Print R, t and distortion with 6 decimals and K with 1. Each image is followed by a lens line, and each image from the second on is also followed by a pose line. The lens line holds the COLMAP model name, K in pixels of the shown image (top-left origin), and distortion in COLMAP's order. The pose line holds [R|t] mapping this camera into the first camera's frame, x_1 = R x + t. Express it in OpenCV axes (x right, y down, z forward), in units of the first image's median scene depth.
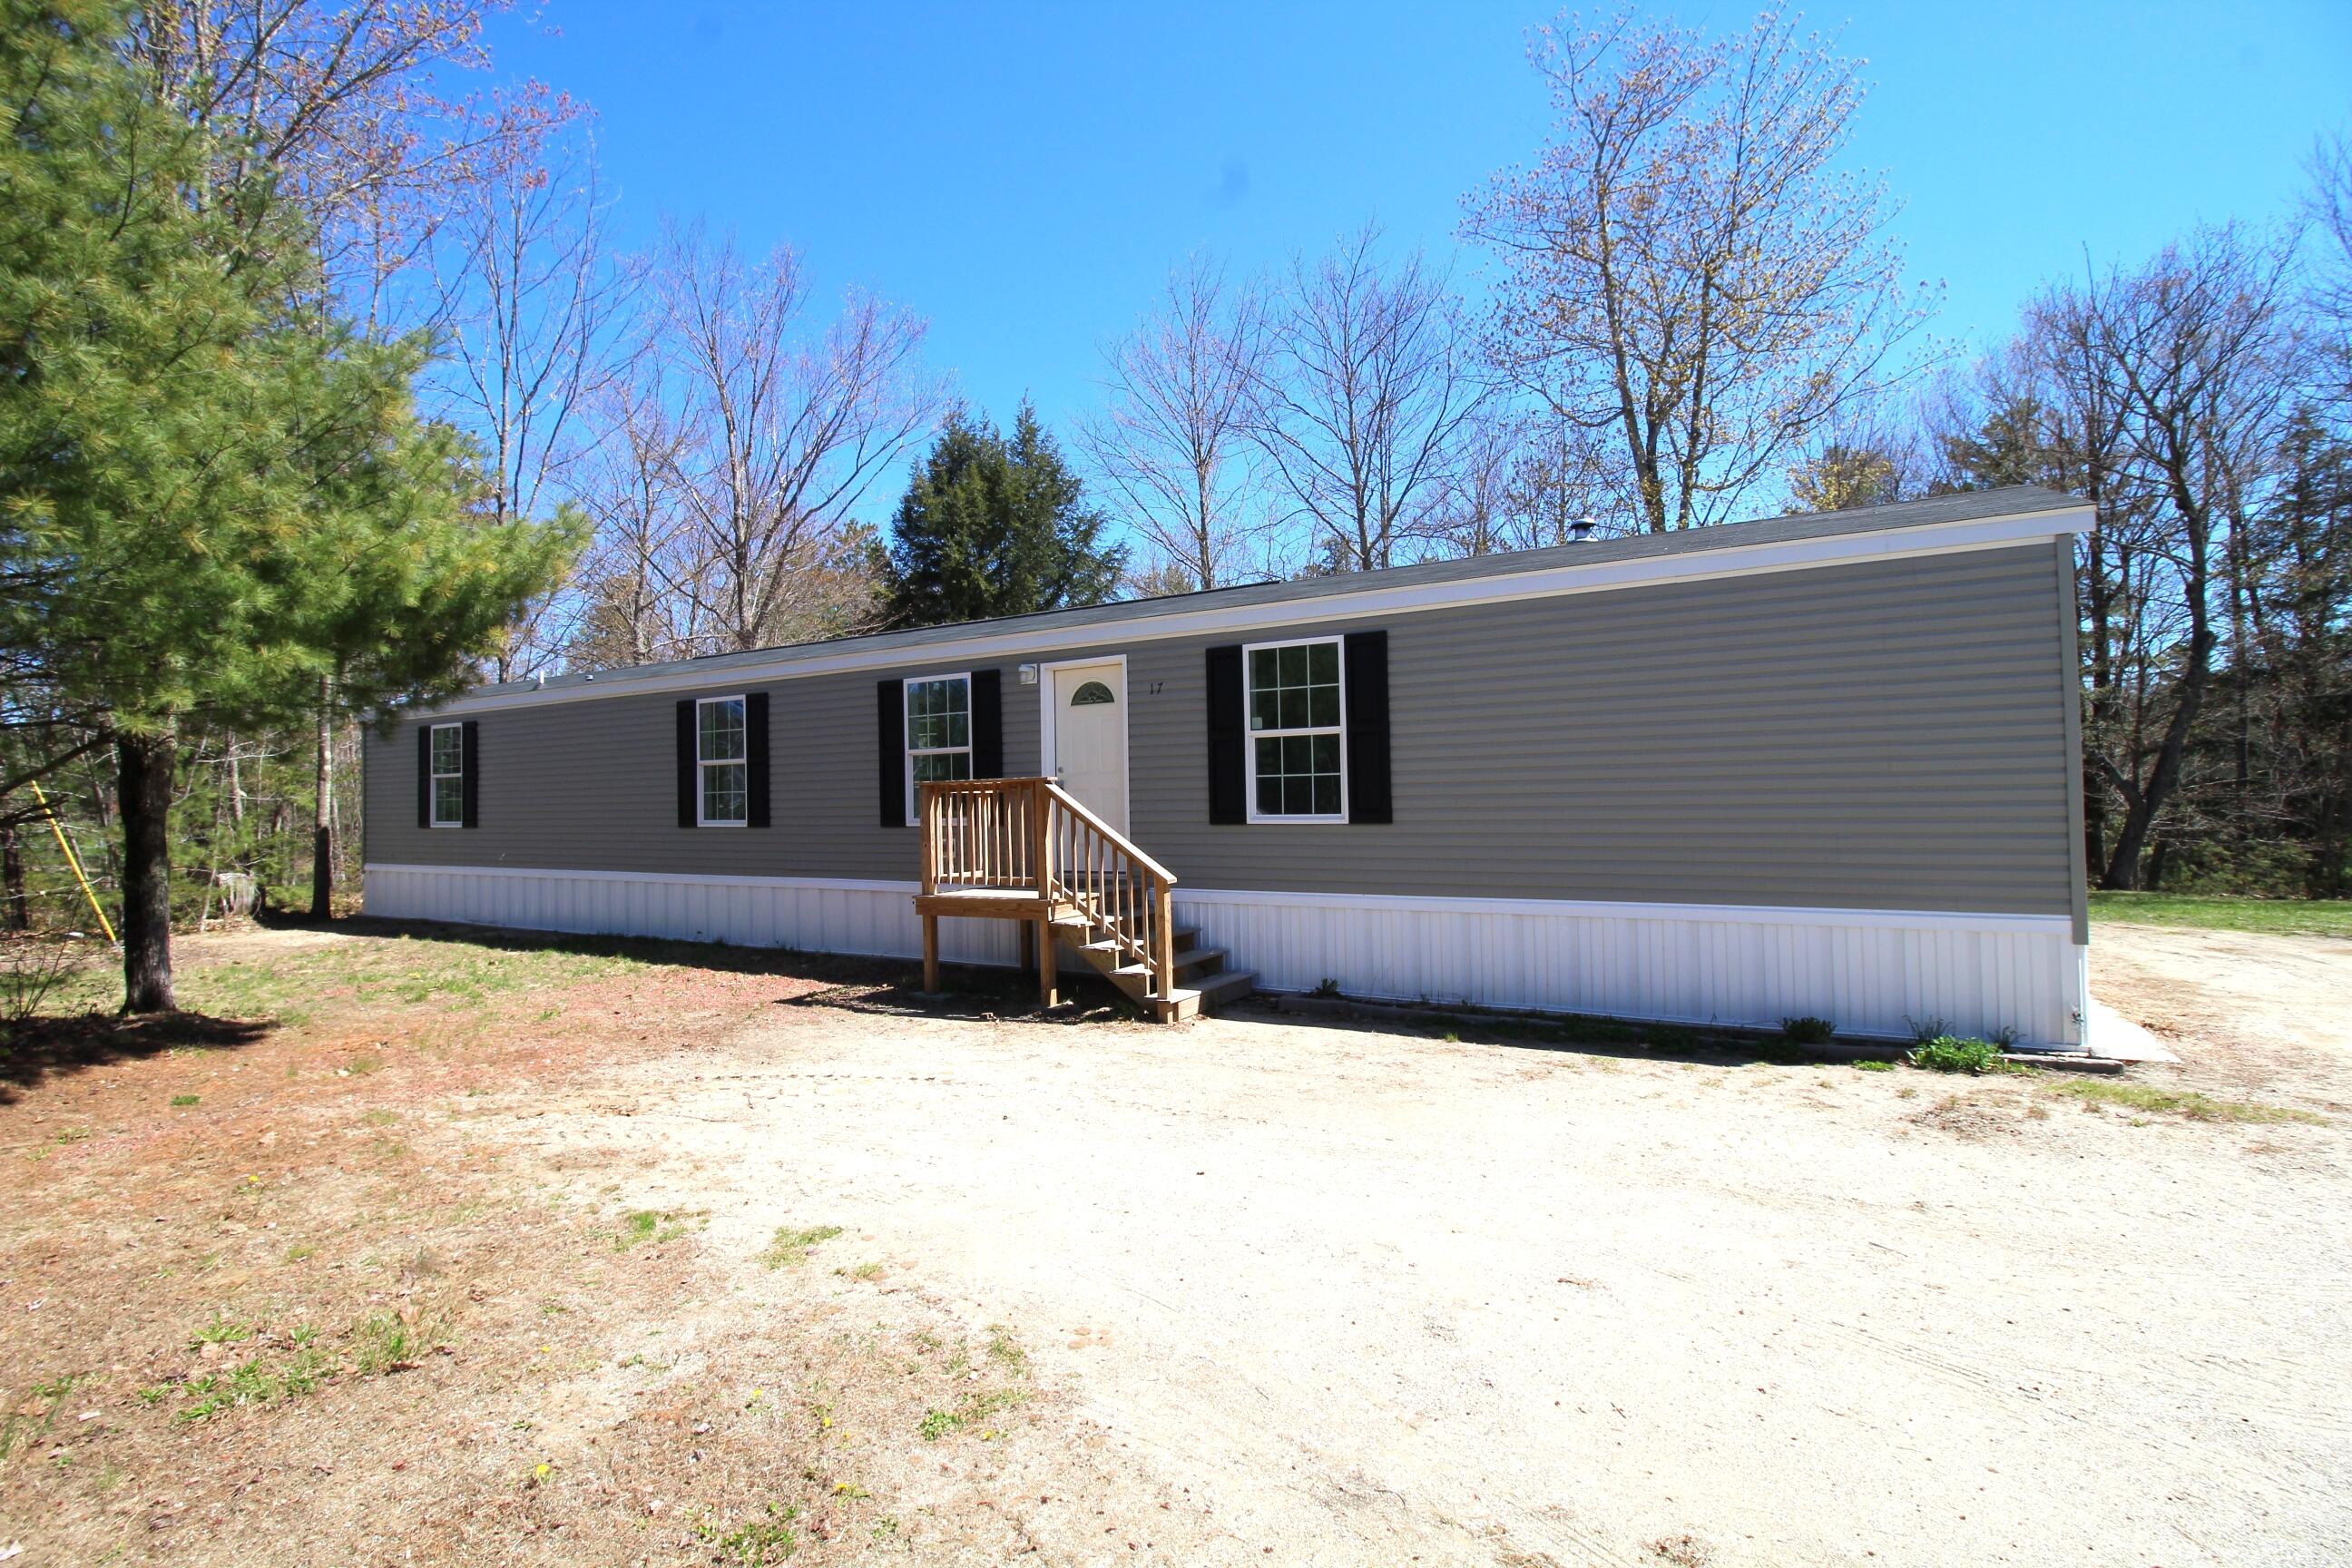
lens RADIAL K [[1091.7, 0, 1188.0], [0, 1091.7, 791.6], [0, 0, 1]] dist [-0.013784, -0.002372]
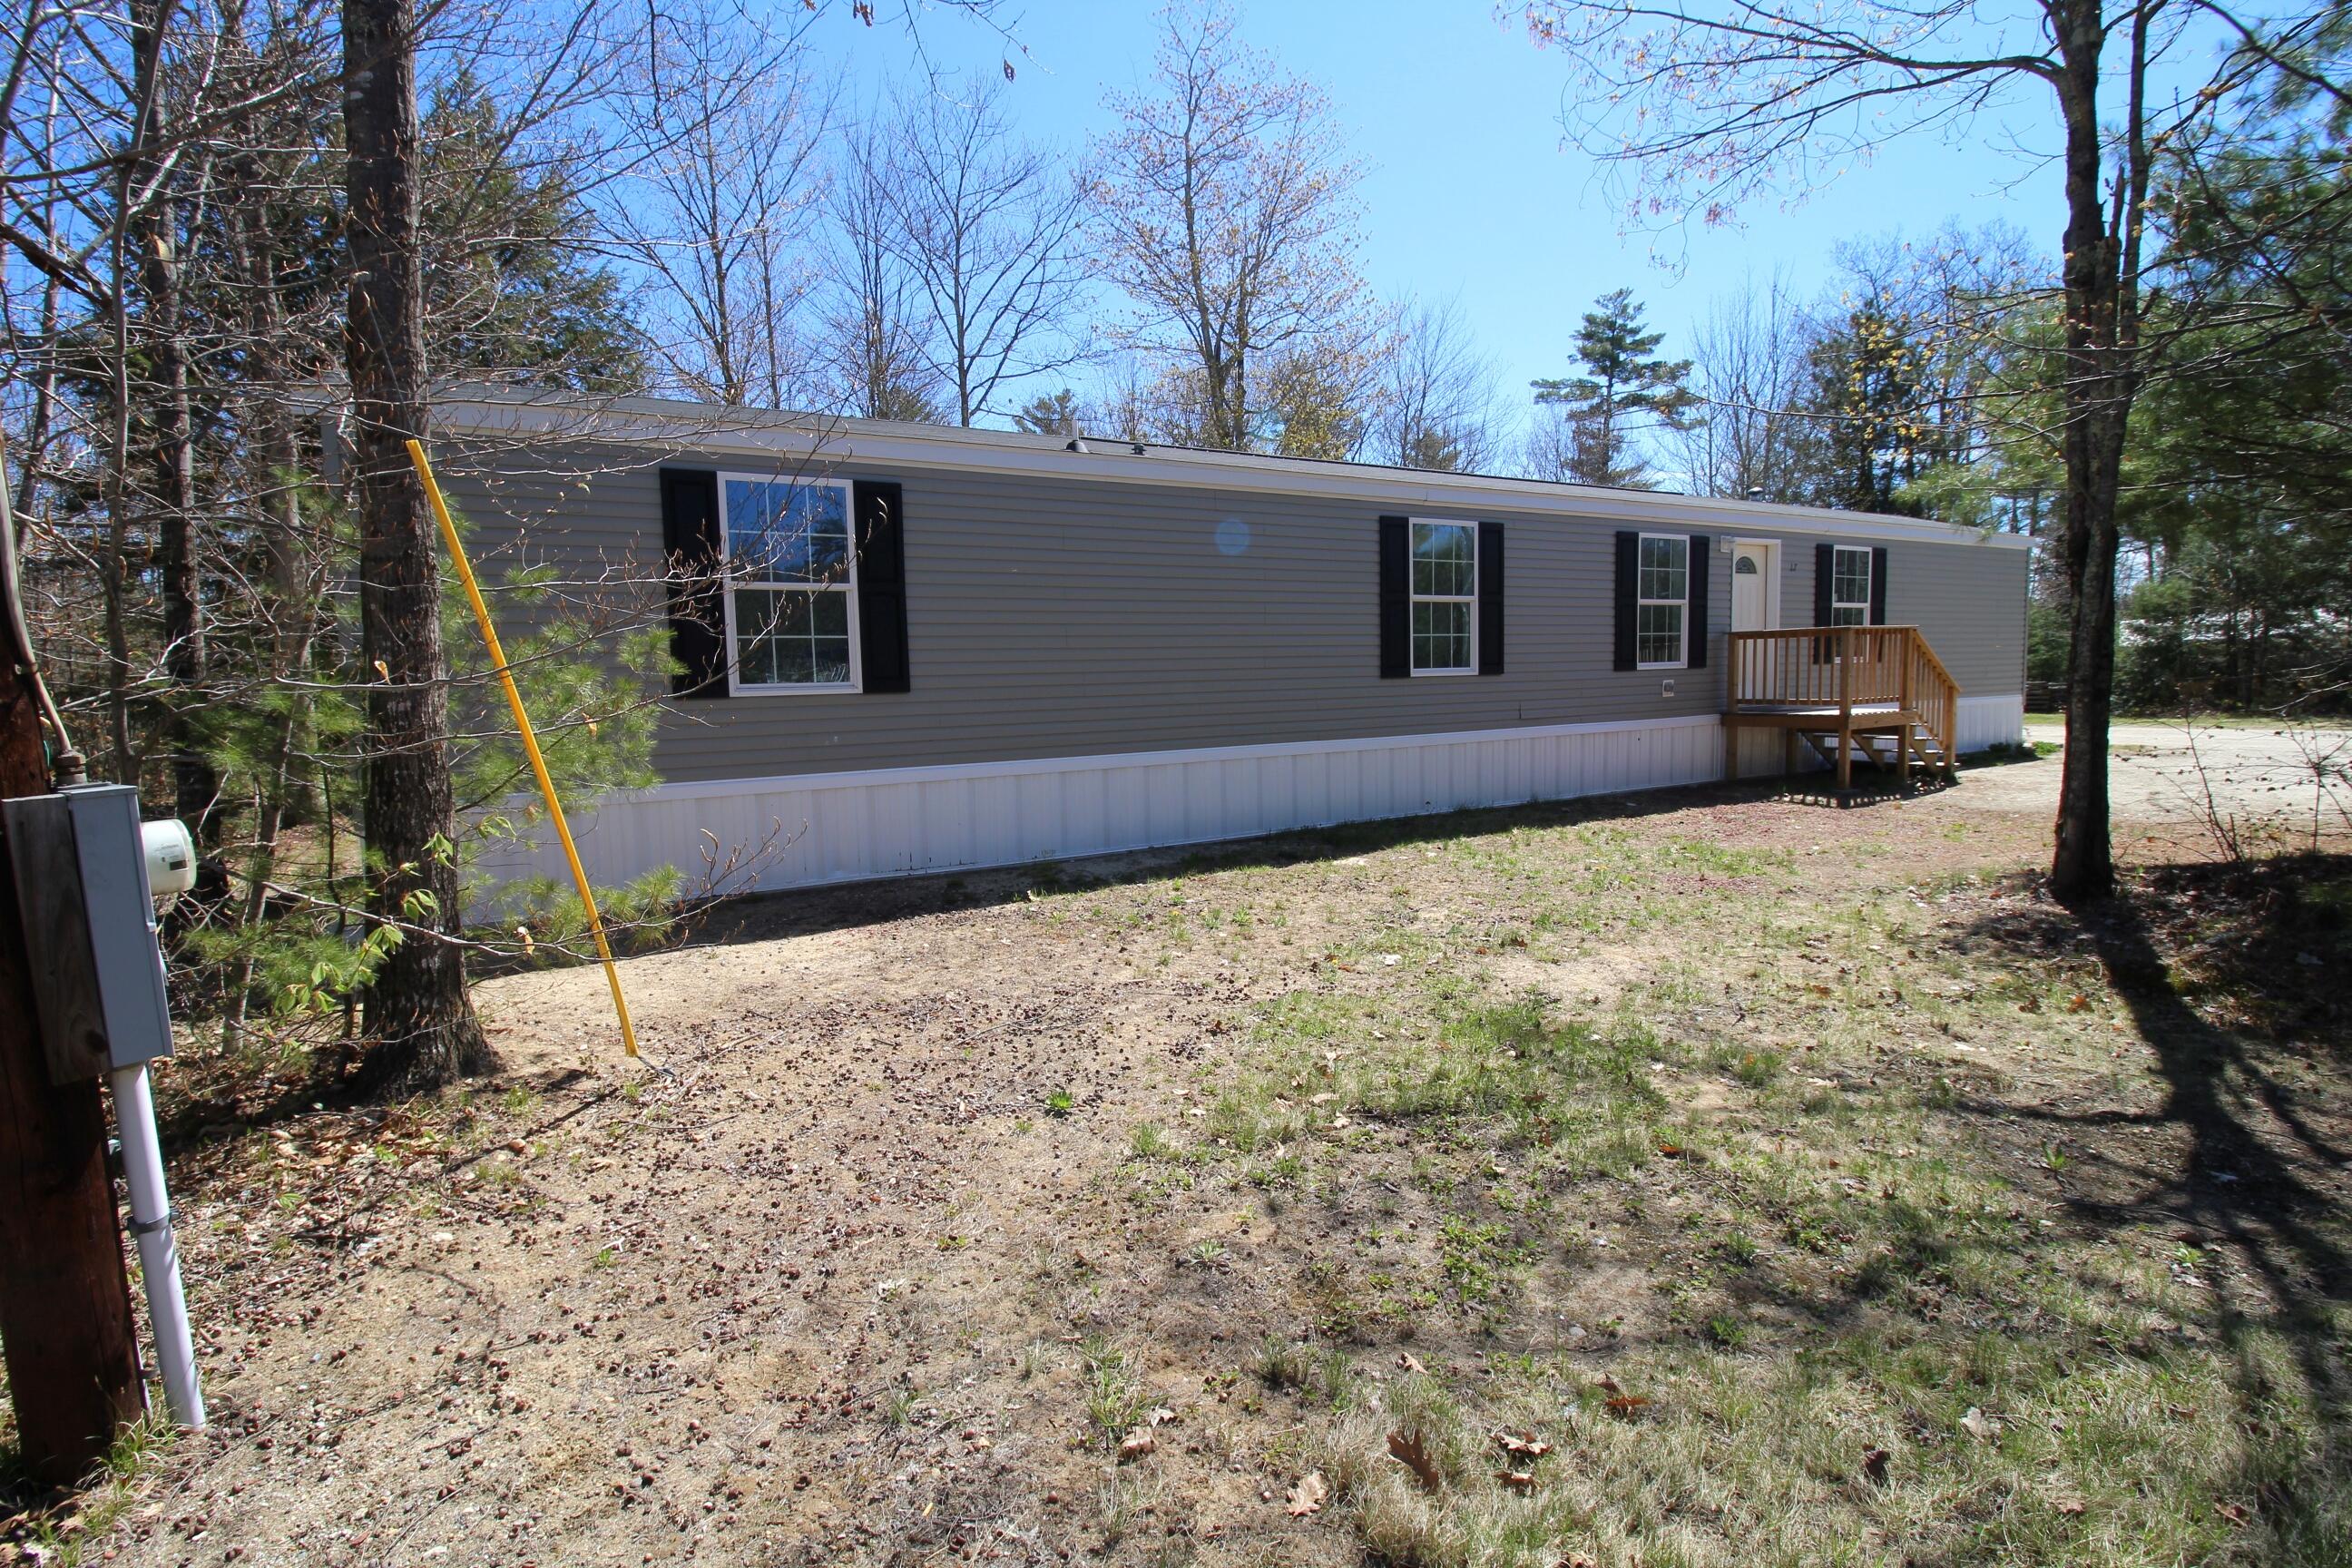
lens RADIAL K [[1091.7, 0, 1184.5], [0, 1091.7, 802.2], [0, 0, 1]] dist [-0.013784, -0.002372]
pose [[0.485742, -0.102499, 0.868072, -1.079794], [-0.001479, 0.993003, 0.118078, 0.024849], [-0.874101, -0.058639, 0.482192, 0.648434]]
